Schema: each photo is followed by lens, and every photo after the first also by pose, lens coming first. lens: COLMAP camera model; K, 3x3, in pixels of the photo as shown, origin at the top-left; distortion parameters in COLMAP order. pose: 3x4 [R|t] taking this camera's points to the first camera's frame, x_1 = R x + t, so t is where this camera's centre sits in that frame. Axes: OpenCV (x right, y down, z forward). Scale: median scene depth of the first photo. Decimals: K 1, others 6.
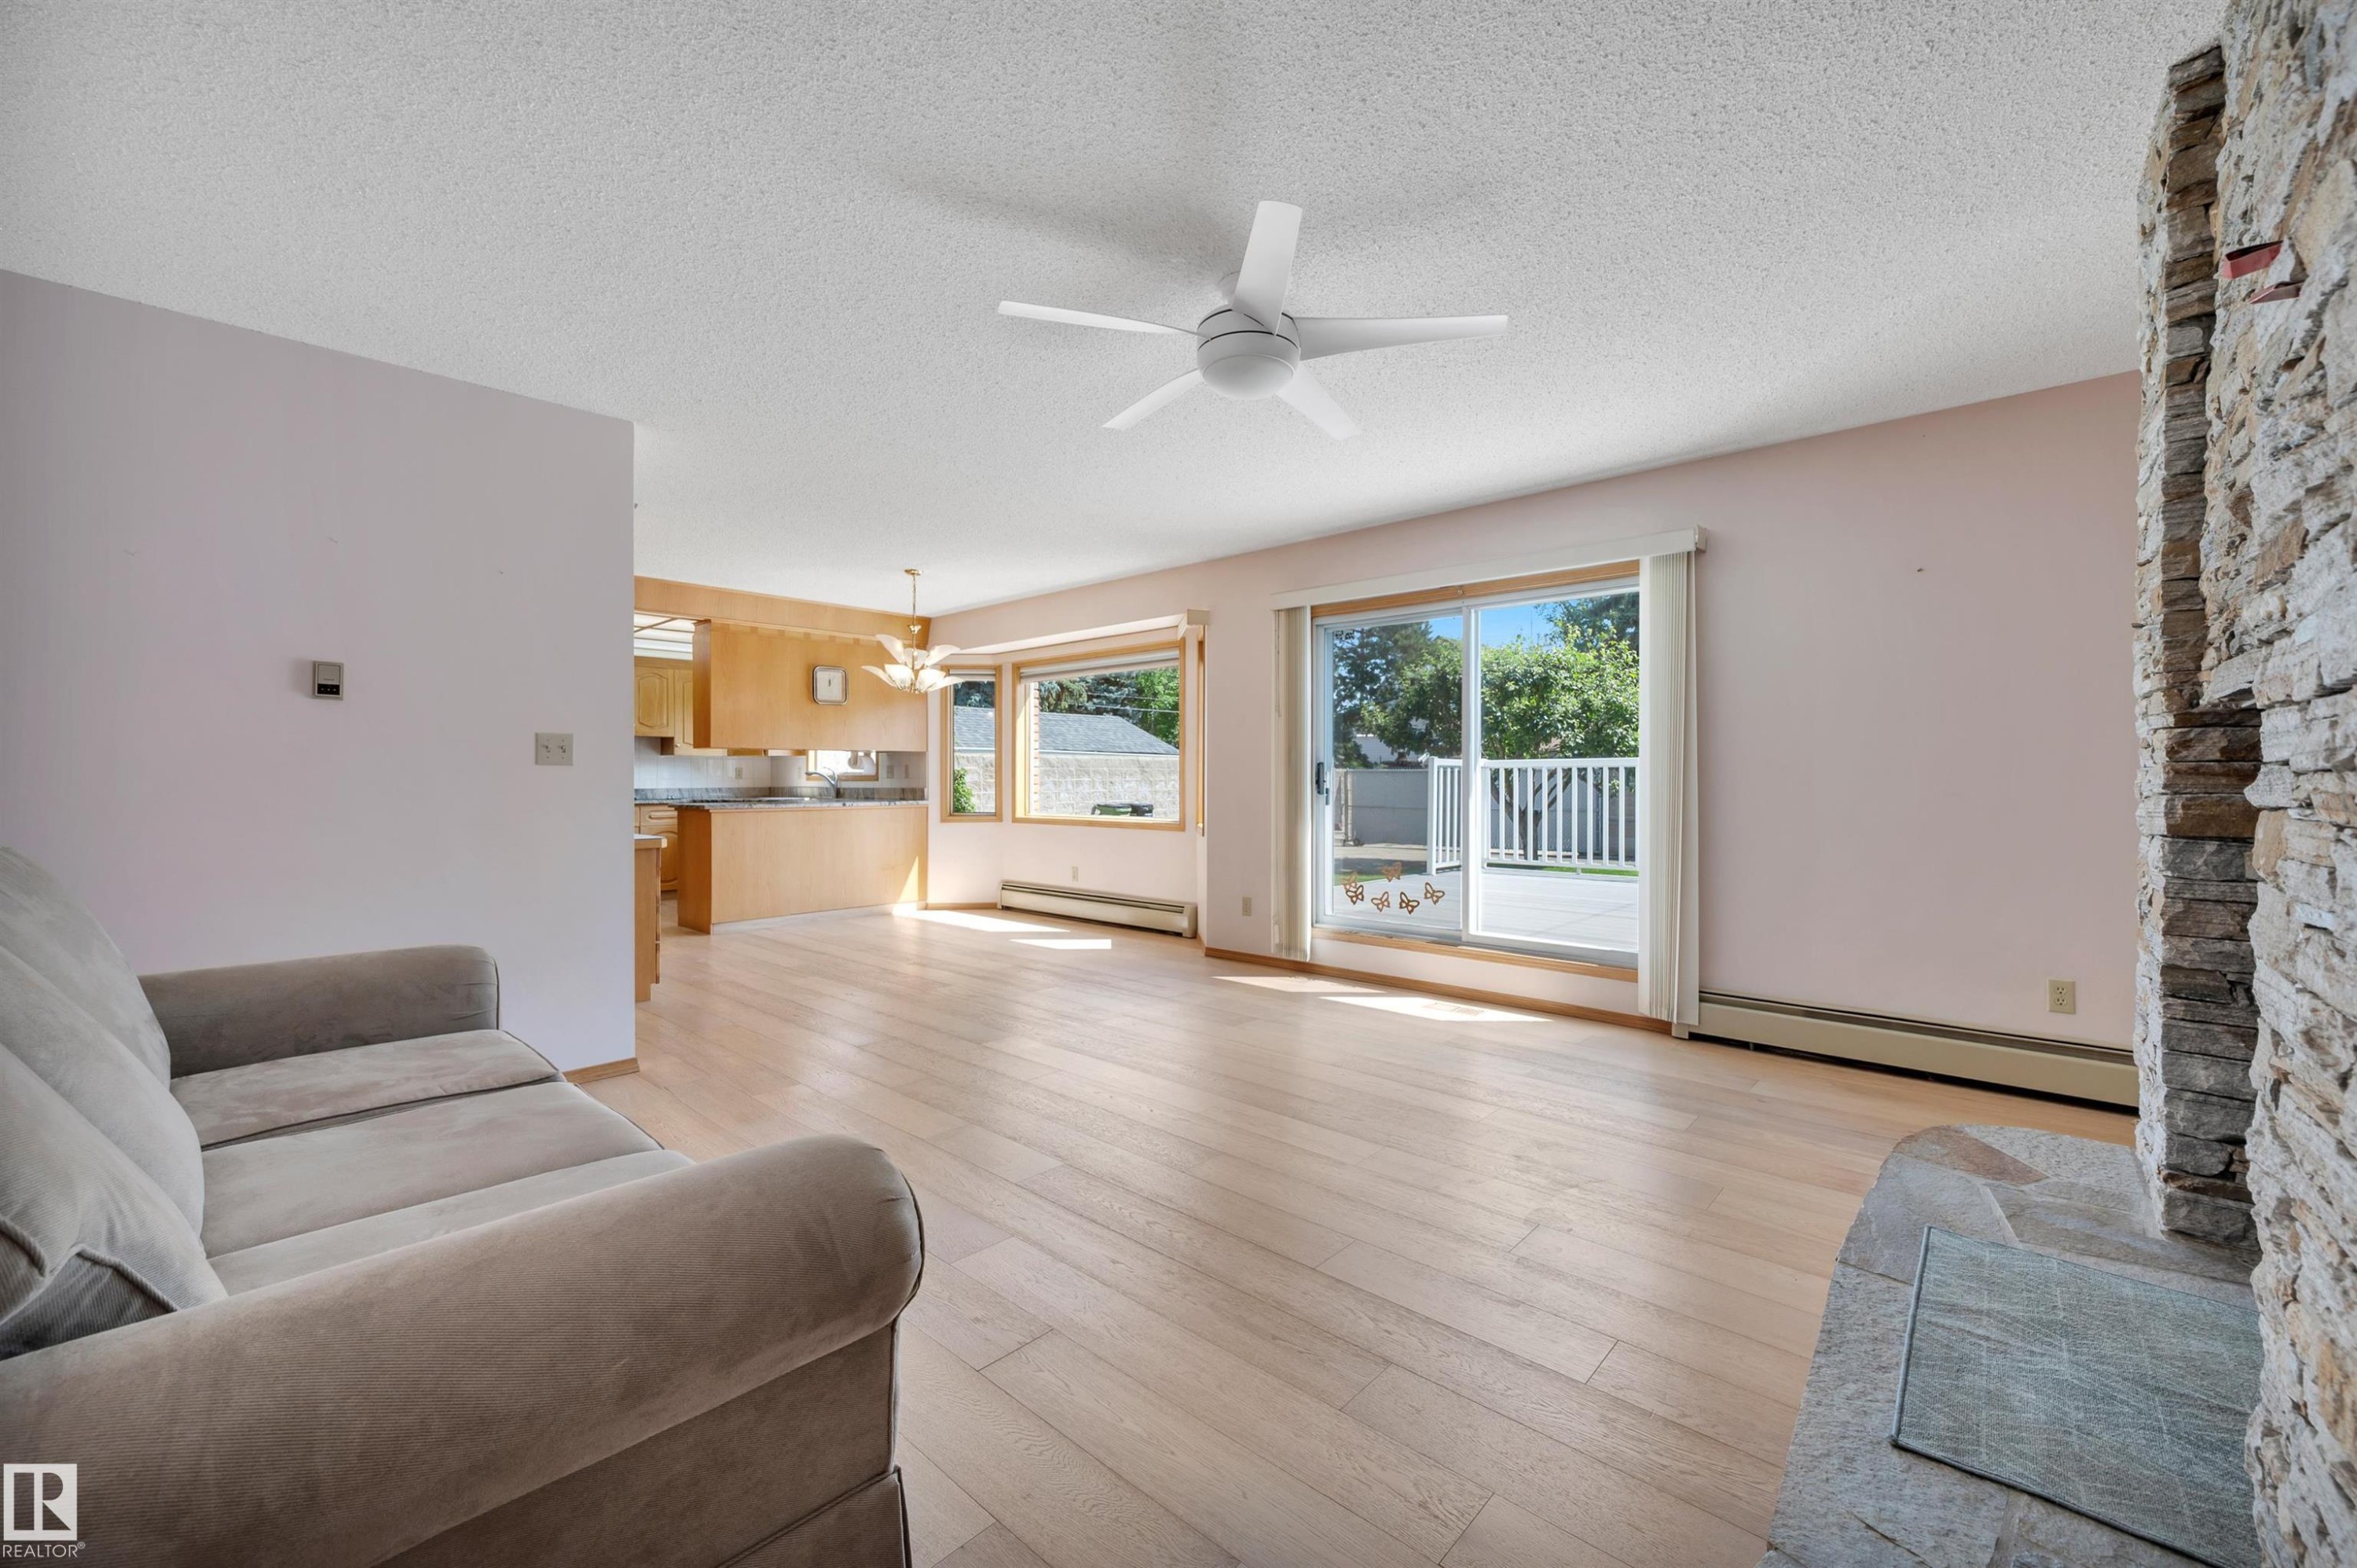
lens RADIAL K [[934.3, 0, 1201.2], [0, 934.3, 771.7], [0, 0, 1]] dist [-0.001377, 0.000152]
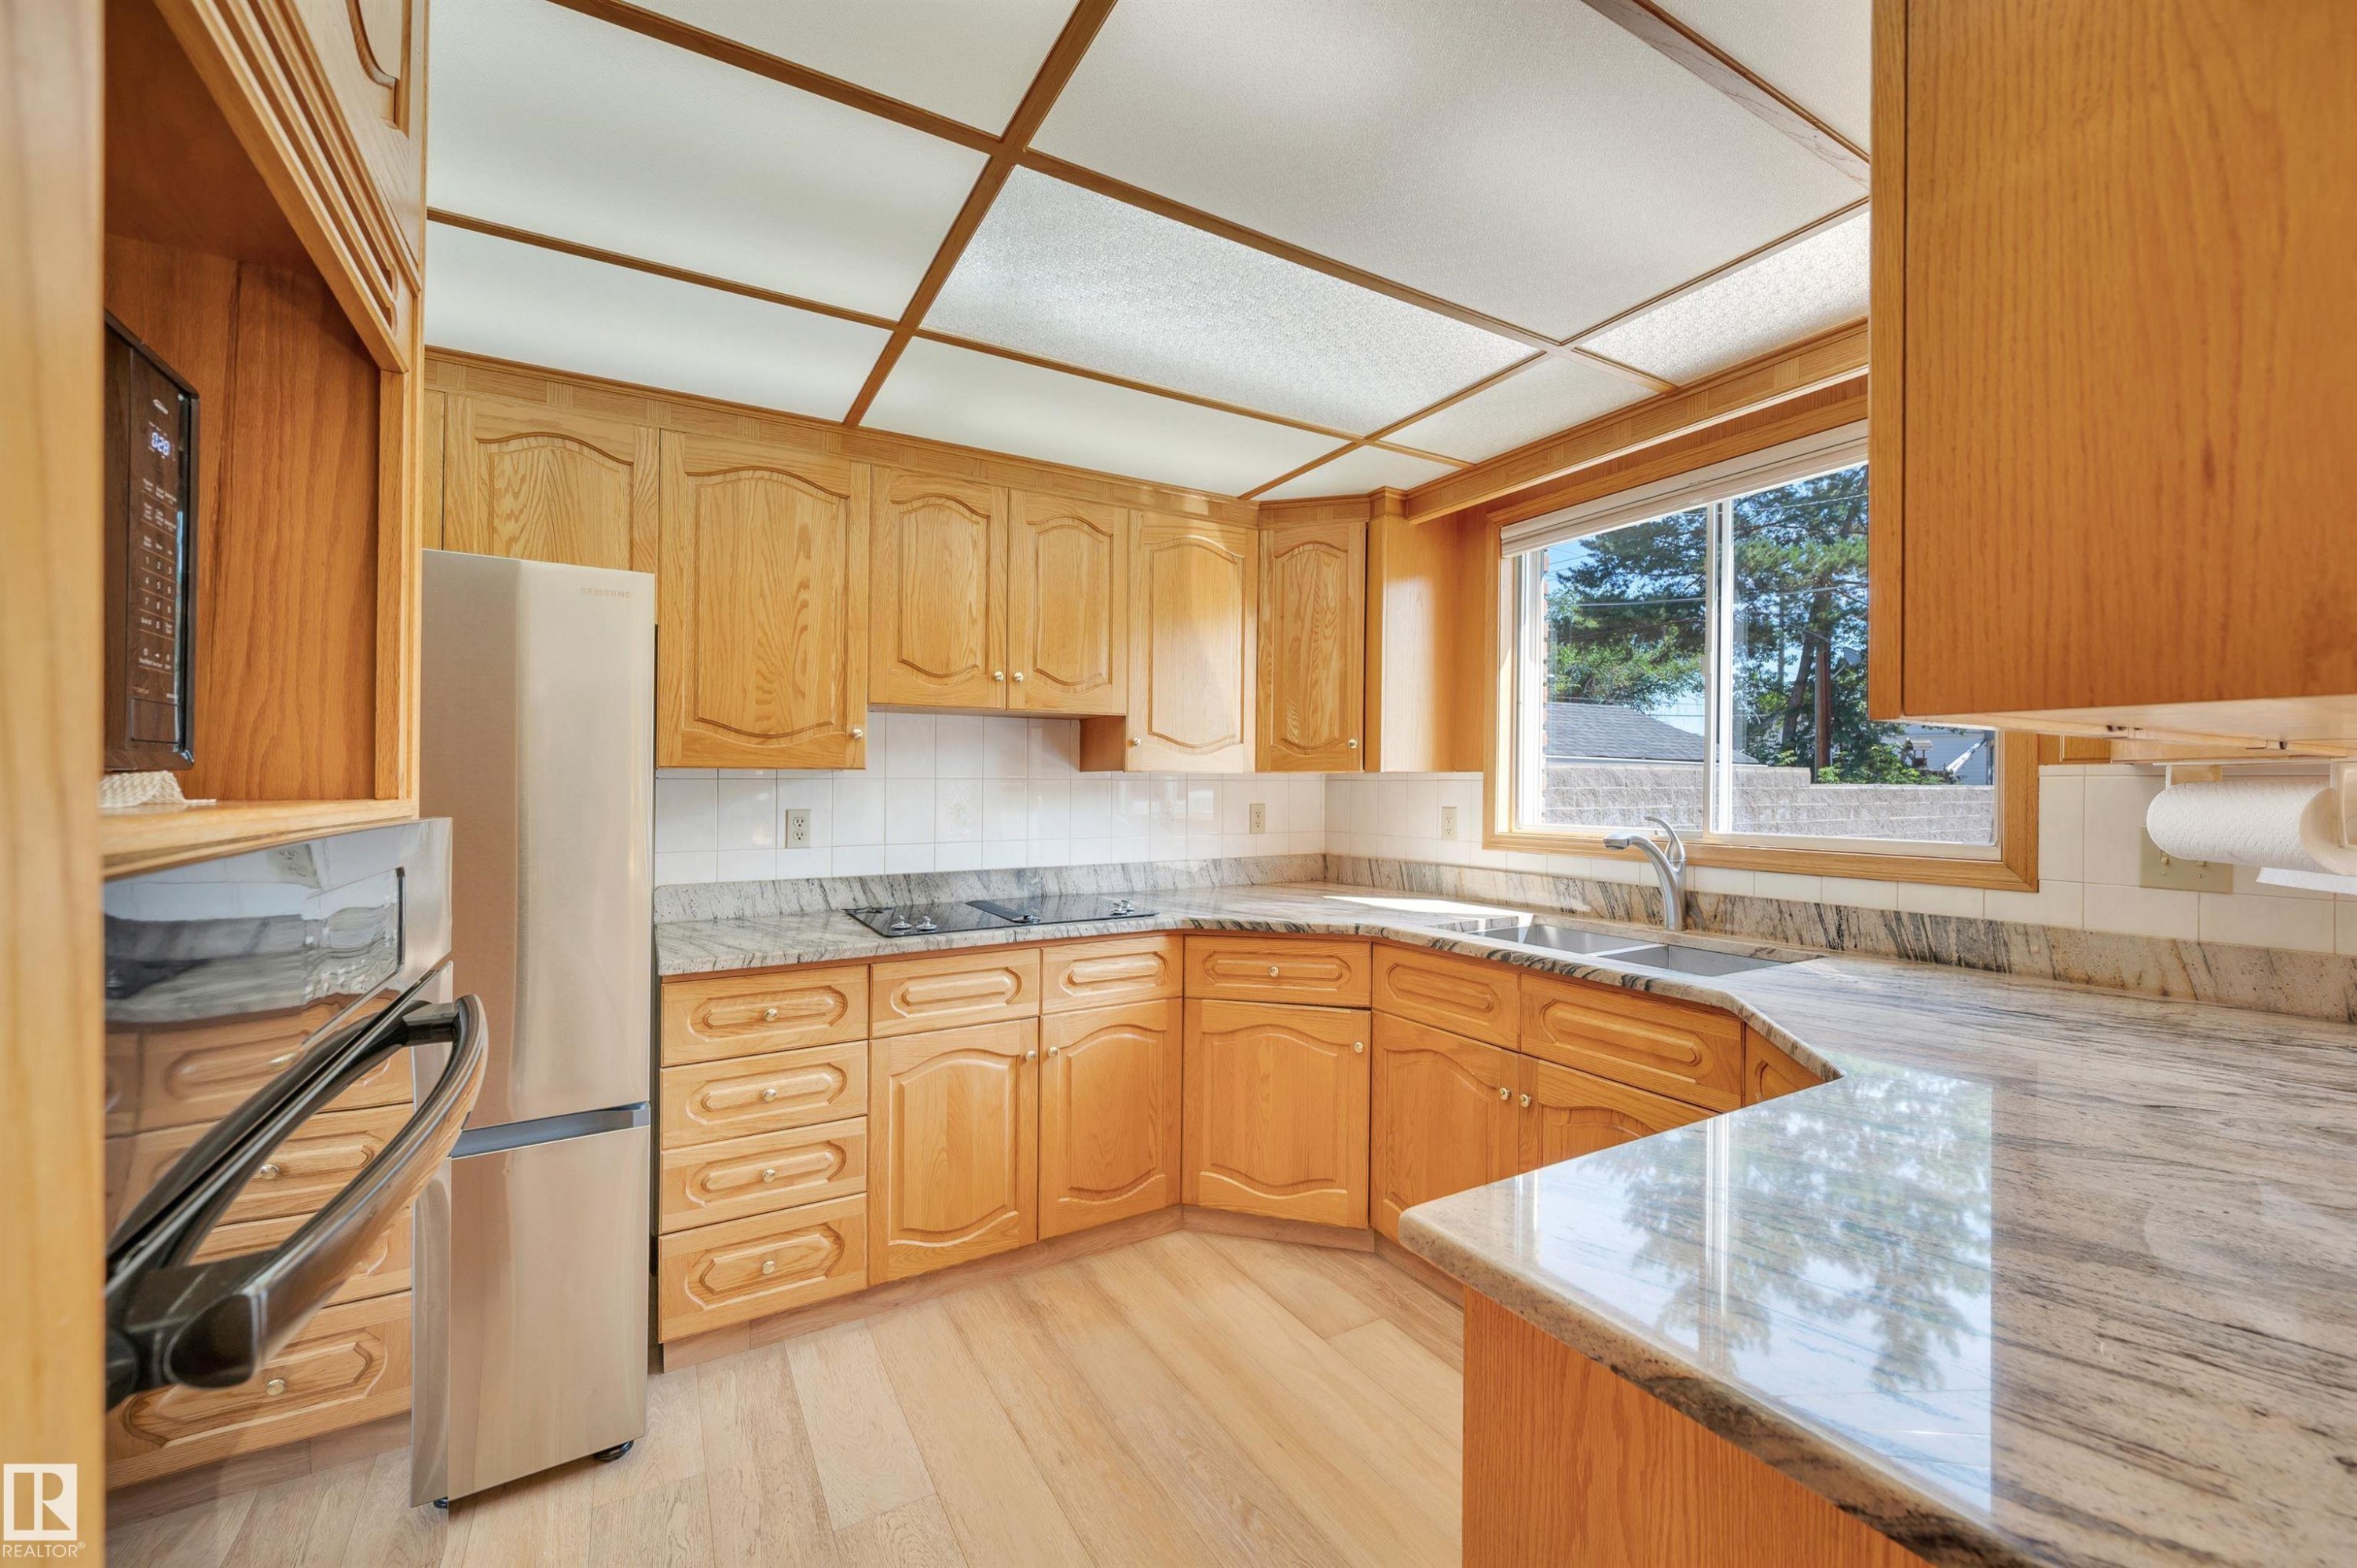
lens RADIAL K [[934.3, 0, 1202.2], [0, 934.3, 761.7], [0, 0, 1]] dist [-0.001377, 0.000152]
pose [[0.954620, -0.002669, -0.297815, -0.504361], [-0.003239, 0.999808, -0.019340, -0.016933], [0.297809, 0.019427, 0.954428, 0.794982]]
